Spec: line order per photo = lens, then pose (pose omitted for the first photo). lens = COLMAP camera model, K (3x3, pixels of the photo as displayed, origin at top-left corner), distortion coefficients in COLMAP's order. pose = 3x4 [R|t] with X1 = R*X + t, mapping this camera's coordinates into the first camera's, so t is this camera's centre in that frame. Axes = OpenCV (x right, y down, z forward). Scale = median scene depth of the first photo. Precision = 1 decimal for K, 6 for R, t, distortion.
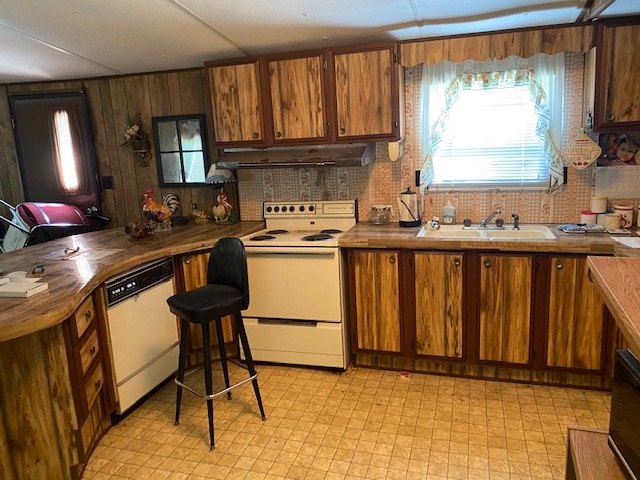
lens RADIAL K [[487.2, 0, 320.1], [0, 487.2, 238.2], [0, 0, 1]] dist [0.050137, -0.057299]
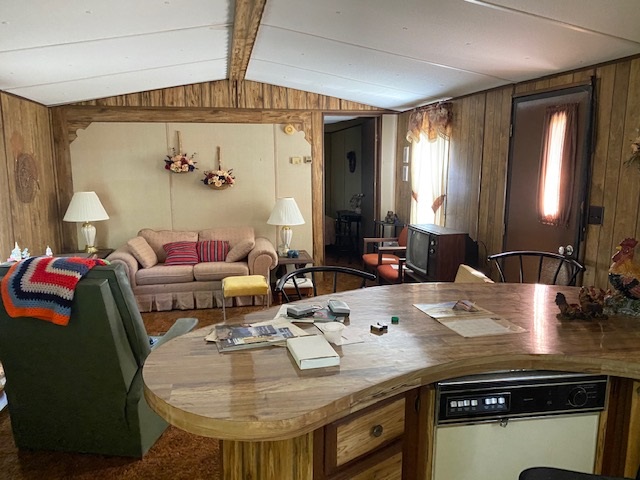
lens RADIAL K [[487.2, 0, 319.7], [0, 487.2, 239.9], [0, 0, 1]] dist [0.050137, -0.057299]
pose [[0.459353, 0.185457, -0.868677, -0.011982], [-0.208895, 0.973087, 0.097285, -0.070784], [0.863341, 0.136774, 0.485732, 0.364914]]
